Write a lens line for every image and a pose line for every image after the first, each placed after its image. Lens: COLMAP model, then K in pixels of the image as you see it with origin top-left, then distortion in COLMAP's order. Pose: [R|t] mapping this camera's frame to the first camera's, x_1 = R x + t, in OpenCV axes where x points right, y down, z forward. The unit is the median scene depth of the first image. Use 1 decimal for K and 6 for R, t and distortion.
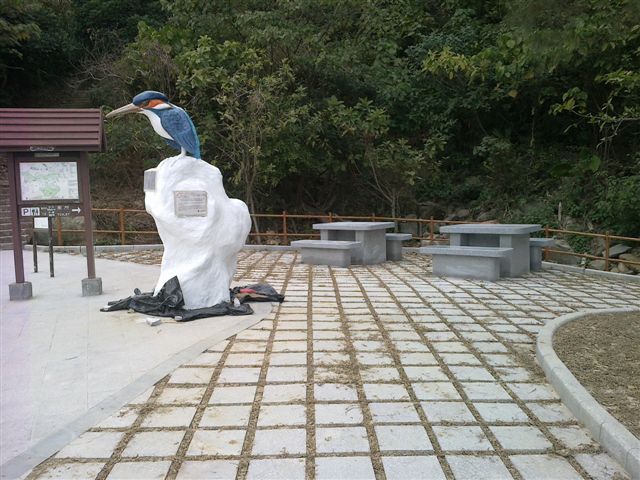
lens RADIAL K [[553.6, 0, 333.9], [0, 553.6, 251.2], [0, 0, 1]] dist [0.056717, -0.202578]
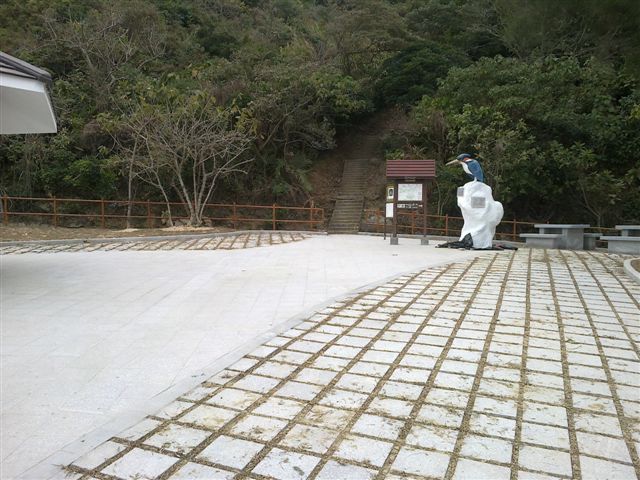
lens RADIAL K [[553.6, 0, 333.9], [0, 553.6, 251.2], [0, 0, 1]] dist [0.056717, -0.202578]
pose [[0.925461, 0.053992, -0.374976, 0.026649], [-0.070987, 0.996975, -0.031646, 0.100819], [0.372133, 0.055906, 0.926494, -0.582362]]
